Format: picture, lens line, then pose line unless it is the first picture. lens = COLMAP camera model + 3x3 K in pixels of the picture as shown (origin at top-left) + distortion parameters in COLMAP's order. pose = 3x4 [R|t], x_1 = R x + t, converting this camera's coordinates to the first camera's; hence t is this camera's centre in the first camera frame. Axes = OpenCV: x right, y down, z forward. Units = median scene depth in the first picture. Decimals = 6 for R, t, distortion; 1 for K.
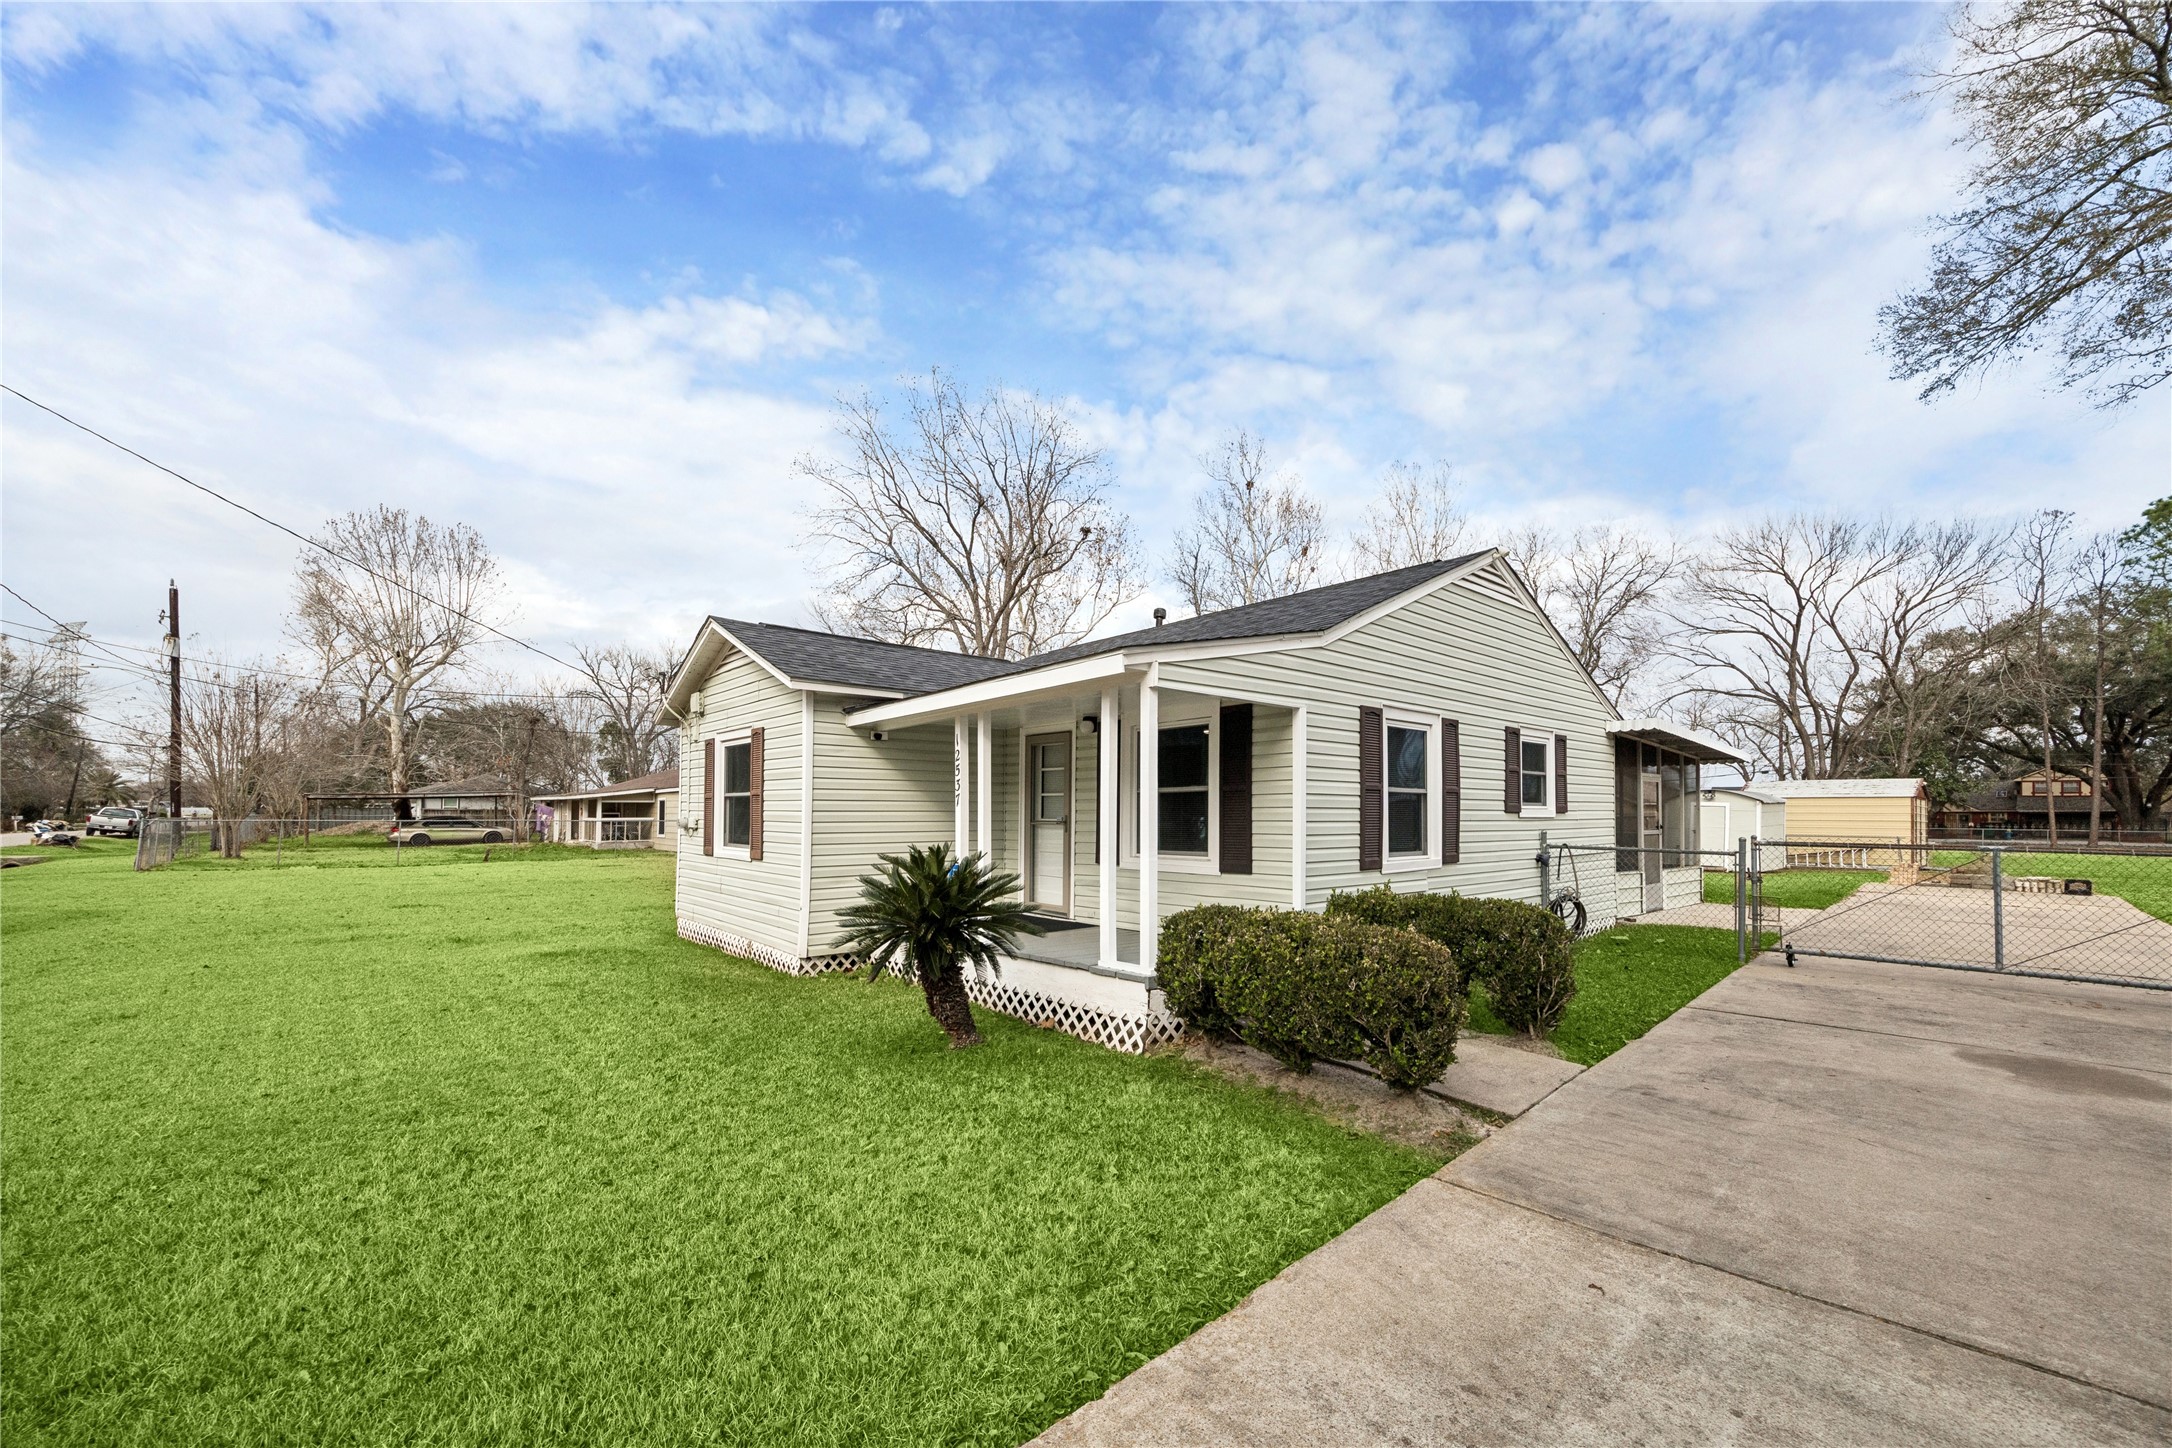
lens RADIAL K [[841.2, 0, 1142.8], [0, 841.2, 820.3], [0, 0, 1]] dist [-0.000234, 0.000784]
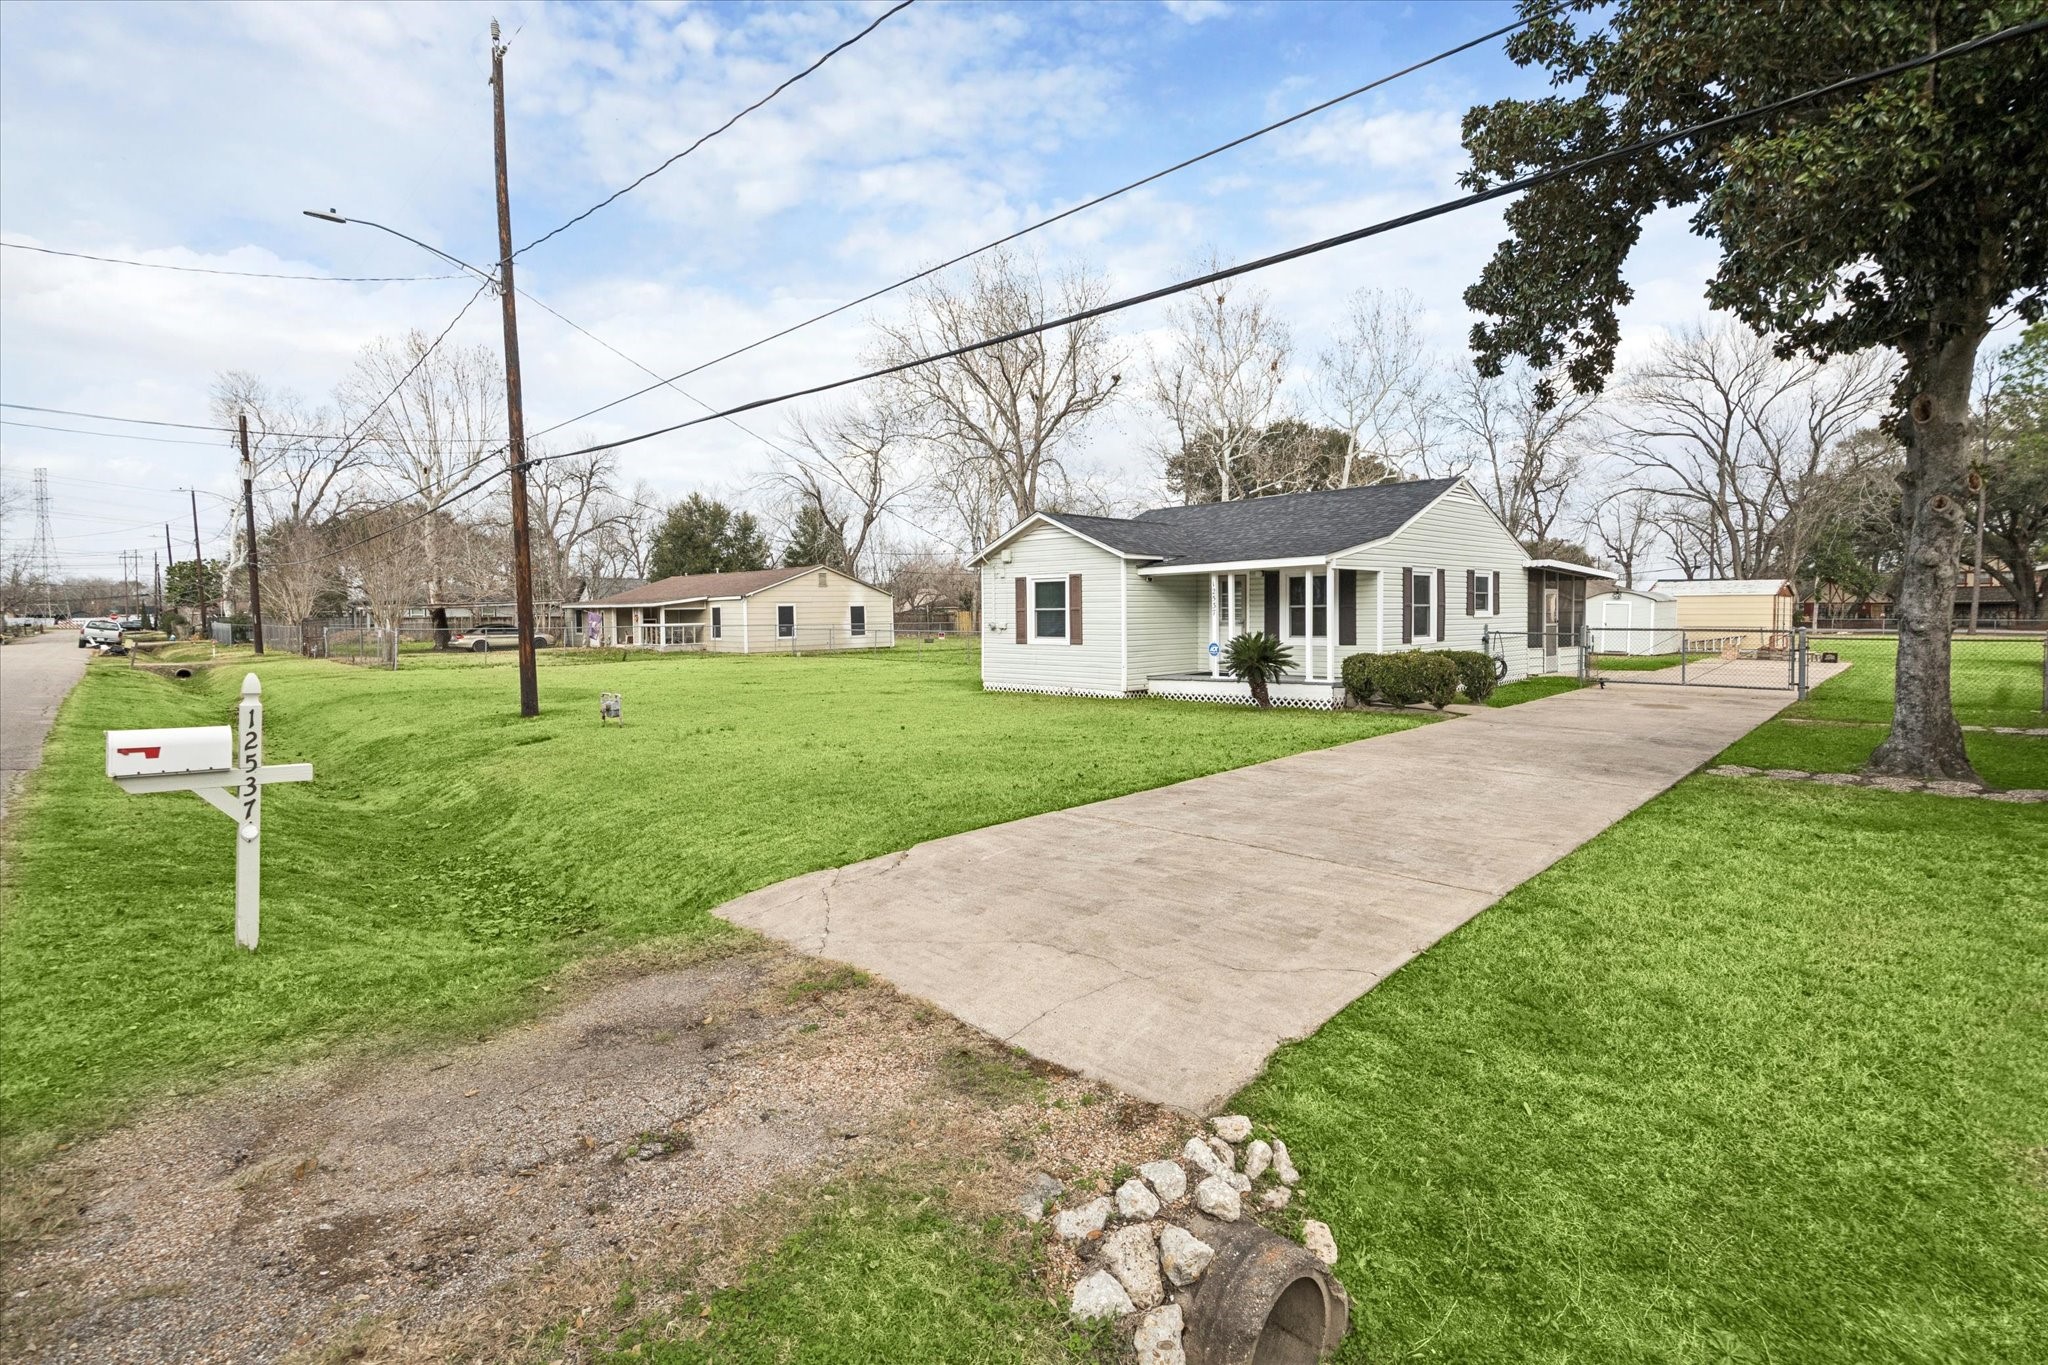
lens RADIAL K [[1118.3, 0, 1022.1], [0, 1118.3, 678.6], [0, 0, 1]] dist [-0.005421, 0.001037]
pose [[0.998922, -0.014075, 0.044245, -0.233349], [0.011684, 0.998480, 0.053858, -0.004395], [-0.044936, -0.053283, 0.997568, -0.503639]]
